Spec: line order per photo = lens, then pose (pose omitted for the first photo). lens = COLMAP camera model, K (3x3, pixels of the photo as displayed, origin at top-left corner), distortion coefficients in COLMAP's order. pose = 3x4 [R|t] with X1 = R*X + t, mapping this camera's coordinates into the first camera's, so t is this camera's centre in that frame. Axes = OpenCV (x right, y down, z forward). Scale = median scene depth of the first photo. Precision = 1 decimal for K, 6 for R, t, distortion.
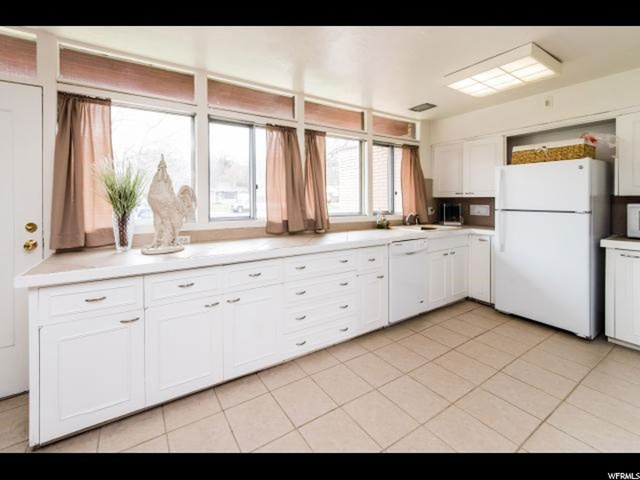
lens RADIAL K [[264.3, 0, 291.9], [0, 264.3, 201.2], [0, 0, 1]] dist [0.002967, 0.001445]
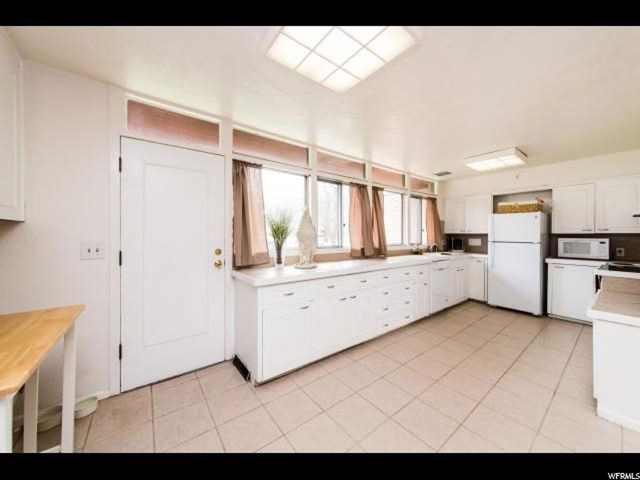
lens RADIAL K [[224.2, 0, 334.5], [0, 224.2, 234.5], [0, 0, 1]] dist [-0.008189, 0.000807]
pose [[0.990361, 0.008040, 0.138278, -0.368923], [-0.007133, 0.999950, -0.007058, 0.006347], [-0.138328, 0.006004, 0.990368, -0.227265]]
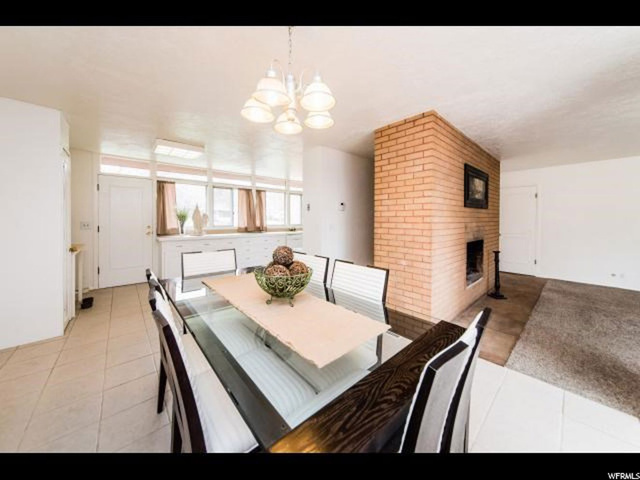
lens RADIAL K [[224.2, 0, 332.4], [0, 224.2, 224.1], [0, 0, 1]] dist [-0.008189, 0.000807]
pose [[0.985211, 0.005361, 0.171263, 0.439463], [-0.008396, 0.999820, 0.016999, 0.003523], [-0.171141, -0.018186, 0.985079, -1.293634]]
